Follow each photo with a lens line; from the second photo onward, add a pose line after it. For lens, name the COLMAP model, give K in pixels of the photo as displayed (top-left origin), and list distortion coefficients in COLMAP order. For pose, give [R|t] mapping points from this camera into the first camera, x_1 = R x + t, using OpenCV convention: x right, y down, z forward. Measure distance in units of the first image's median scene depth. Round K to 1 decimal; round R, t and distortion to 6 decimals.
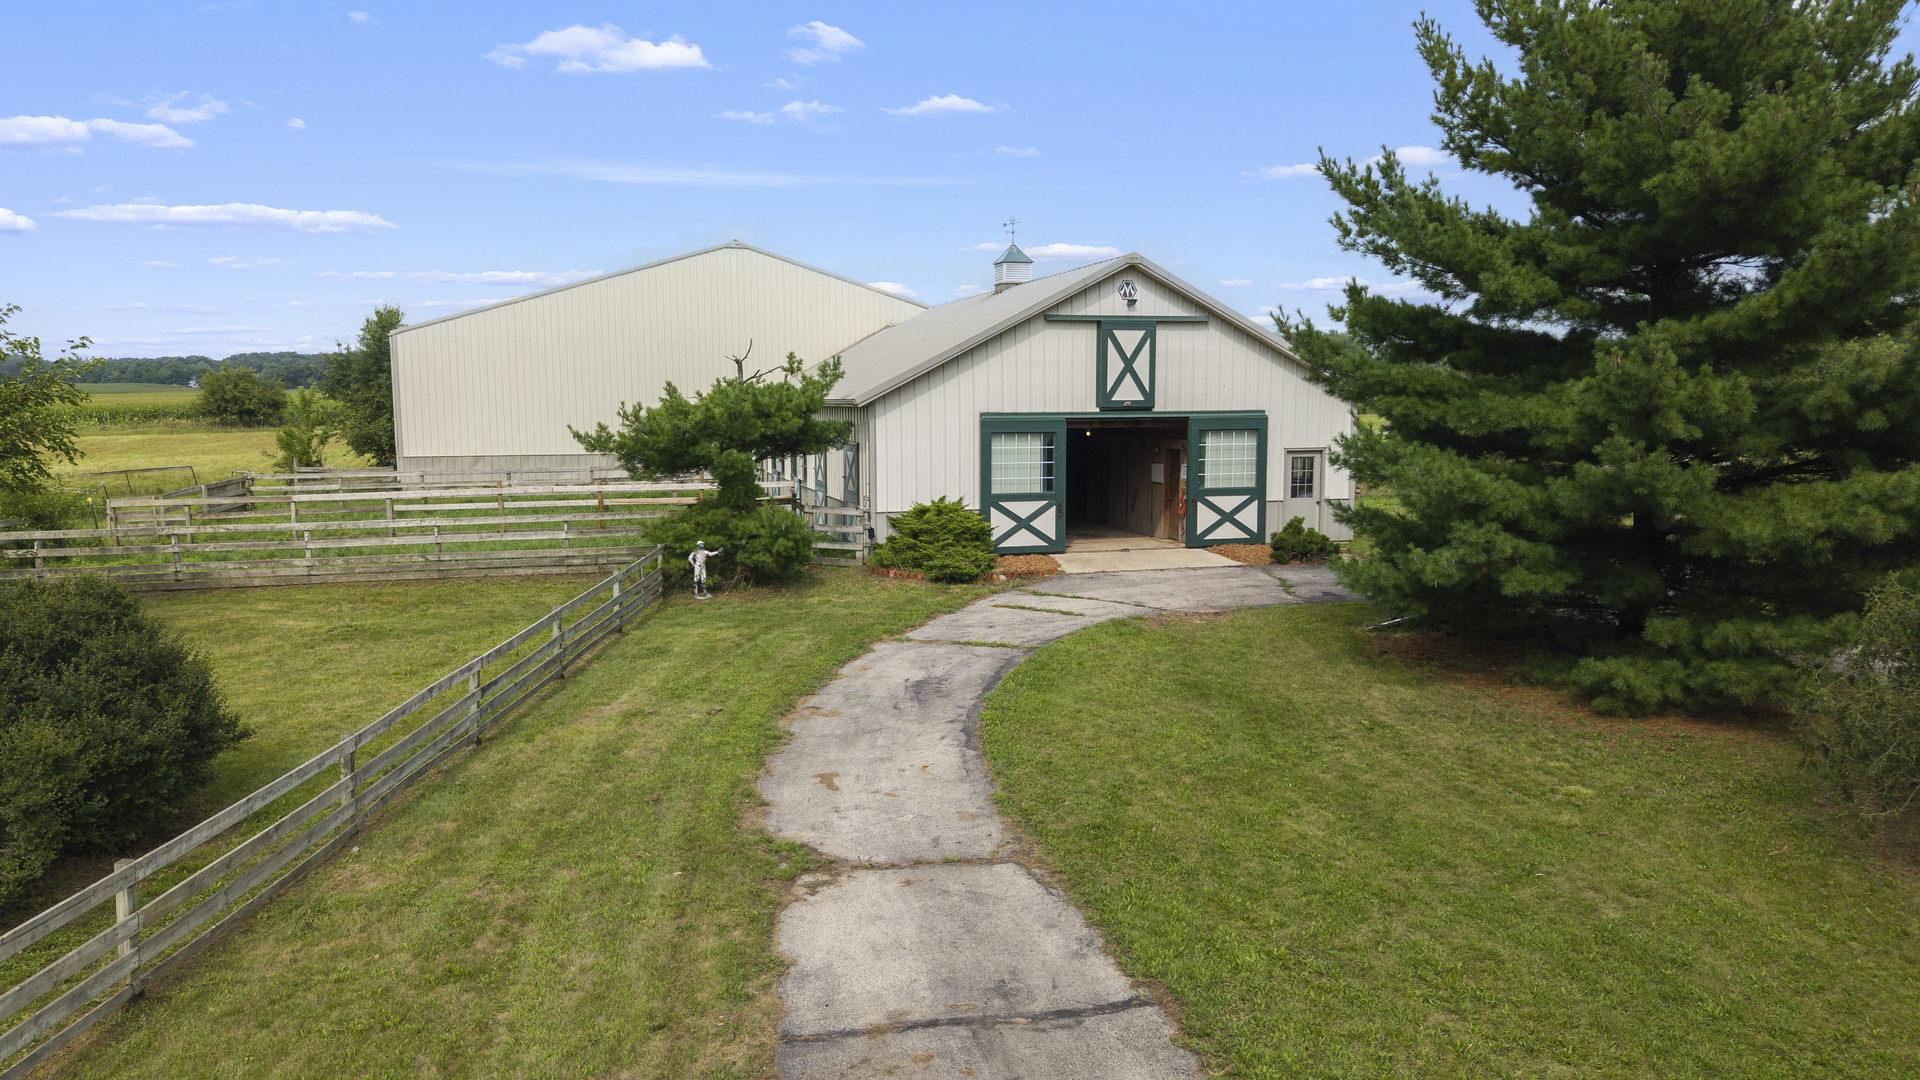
lens RADIAL K [[1309.8, 0, 946.5], [0, 1309.8, 544.2], [0, 0, 1]] dist [0.025595, -0.024241]
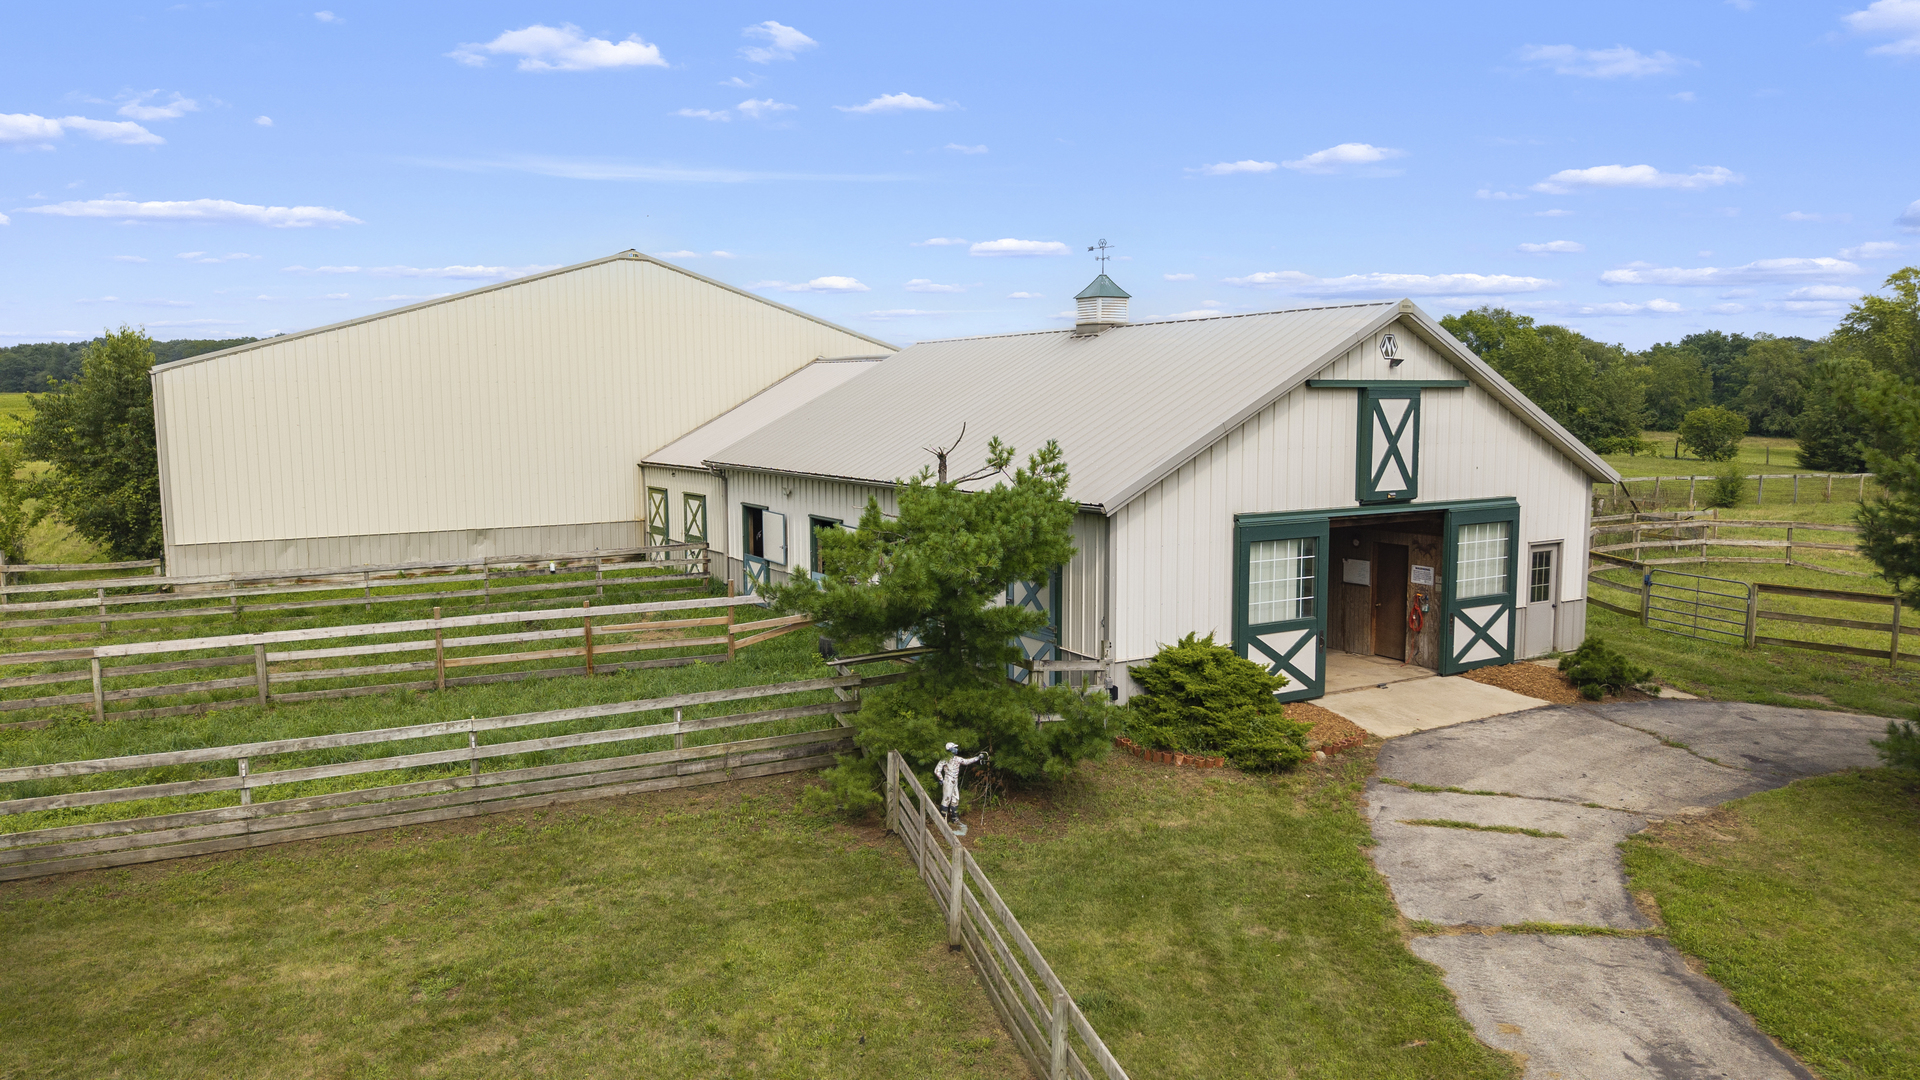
lens RADIAL K [[1309.8, 0, 942.4], [0, 1309.8, 538.6], [0, 0, 1]] dist [0.025595, -0.024241]
pose [[0.965065, -0.028421, 0.260466, -0.313332], [0.029808, 0.999555, -0.001375, -0.089319], [-0.260311, 0.009091, 0.965482, 0.334678]]
